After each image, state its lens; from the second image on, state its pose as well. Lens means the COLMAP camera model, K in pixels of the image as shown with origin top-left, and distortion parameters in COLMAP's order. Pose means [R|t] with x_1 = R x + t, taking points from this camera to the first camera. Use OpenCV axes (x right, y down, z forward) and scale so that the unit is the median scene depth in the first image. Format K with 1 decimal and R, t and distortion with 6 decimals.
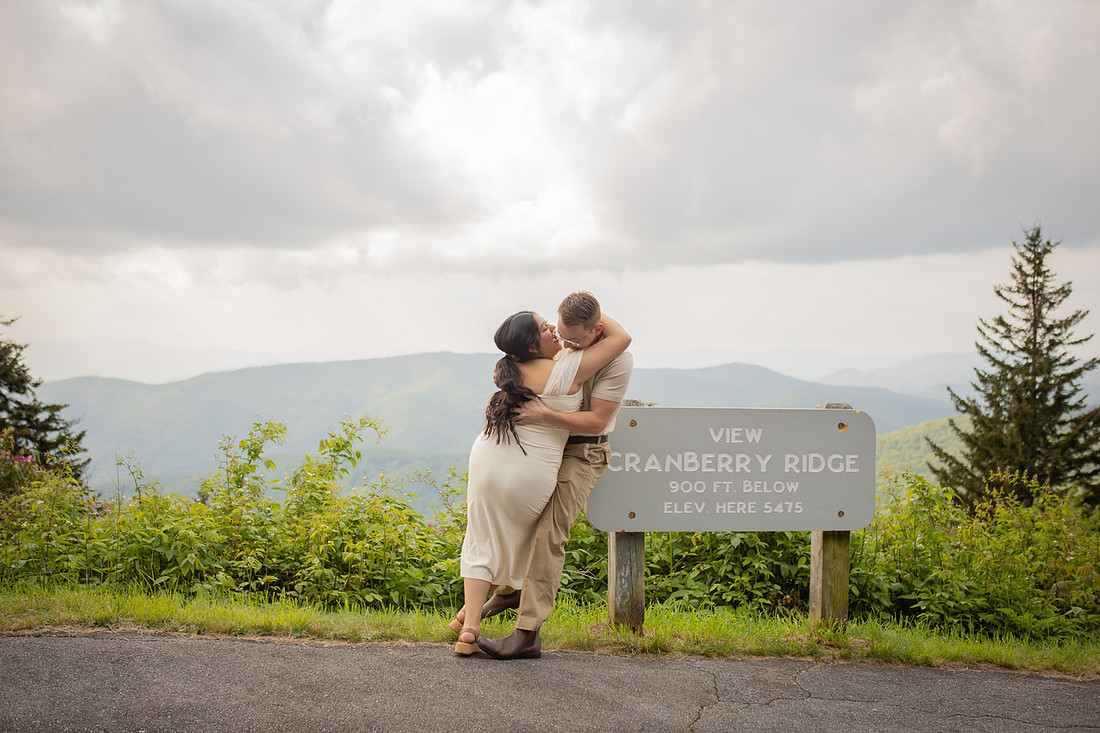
lens RADIAL K [[1264.4, 0, 534.3], [0, 1264.4, 366.9], [0, 0, 1]] dist [-0.058776, 0.062004]
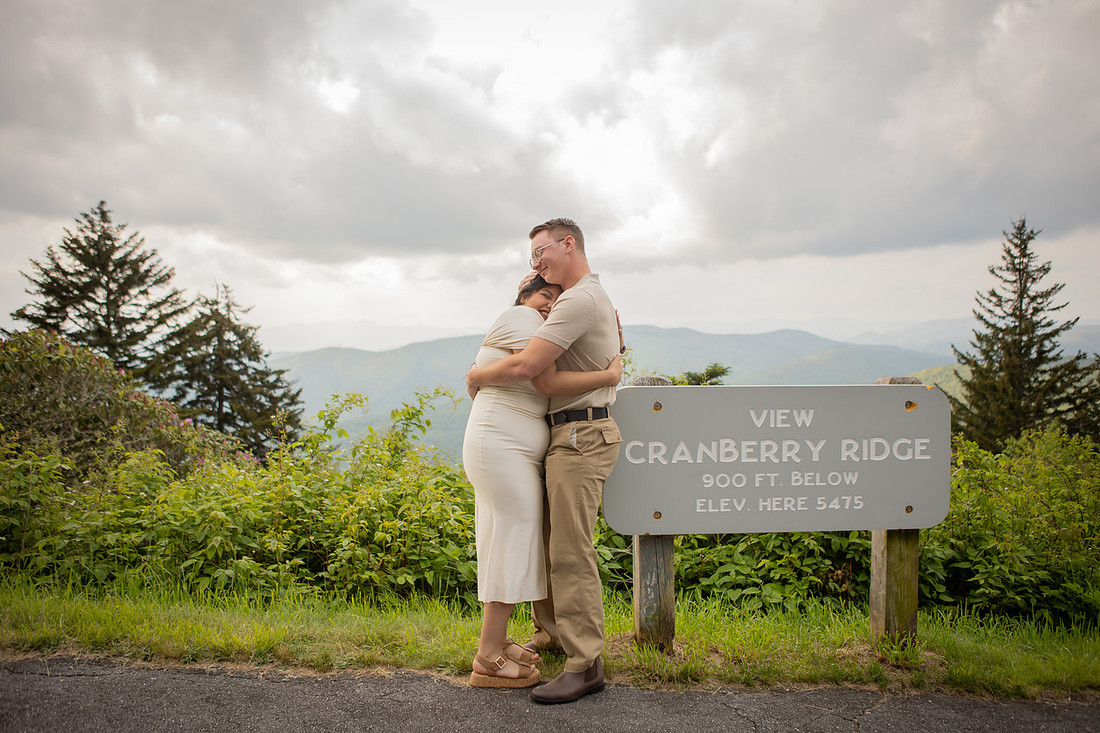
lens RADIAL K [[891.3, 0, 551.9], [0, 891.3, 368.3], [0, 0, 1]] dist [-0.080808, 0.063539]
pose [[0.994846, -0.015332, -0.100231, 0.011385], [0.018998, 0.999181, 0.035720, -0.000505], [0.099601, -0.037440, 0.994323, 0.067890]]
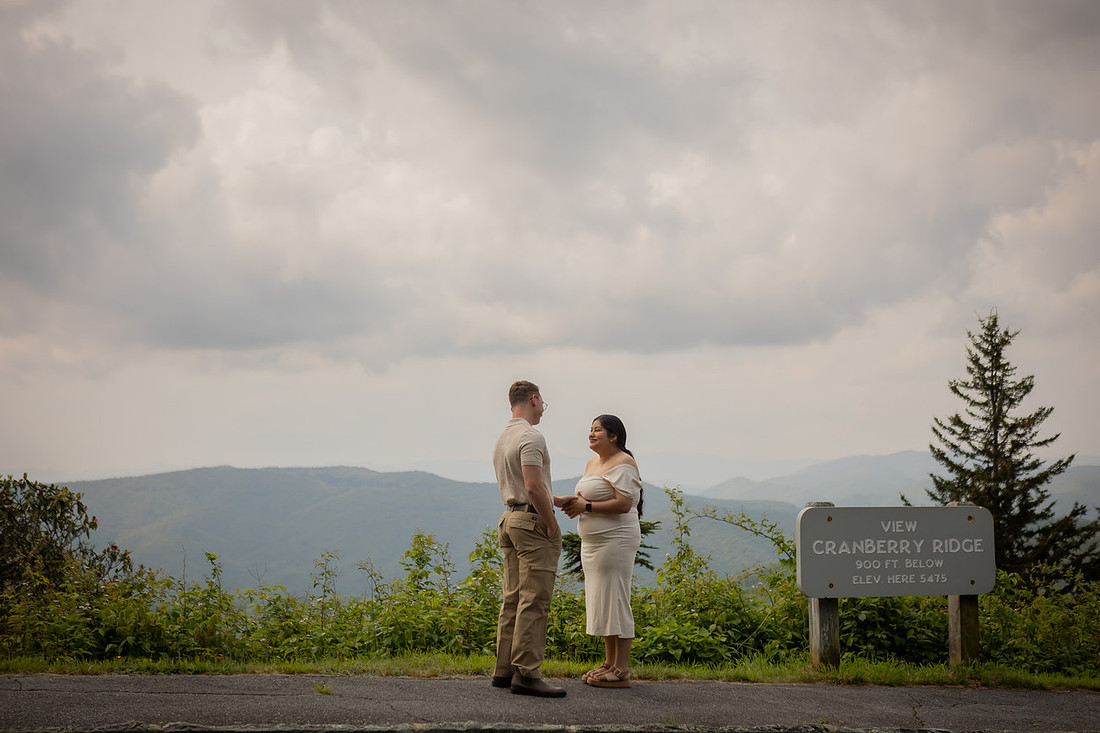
lens RADIAL K [[1624.8, 0, 550.3], [0, 1624.8, 367.2], [0, 0, 1]] dist [0.008055, 0.001724]
pose [[0.991324, -0.010664, 0.131005, -0.076398], [0.019834, 0.997427, -0.068887, -0.000786], [-0.129933, 0.070888, 0.988985, -0.122812]]
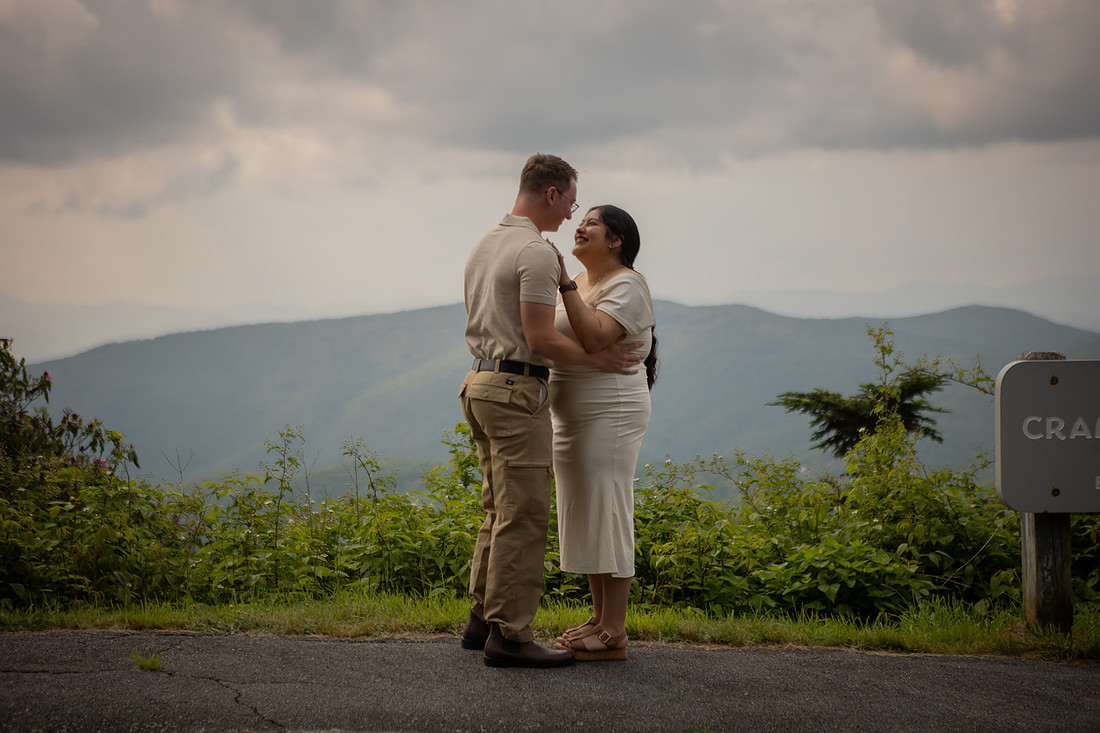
lens RADIAL K [[2060.7, 0, 555.2], [0, 2060.7, 365.3], [0, 0, 1]] dist [0.187352, -0.039143]
pose [[0.998871, -0.024372, -0.040784, -0.031835], [0.025232, 0.999468, 0.020686, -0.000254], [0.040258, -0.021692, 0.998954, -0.061054]]
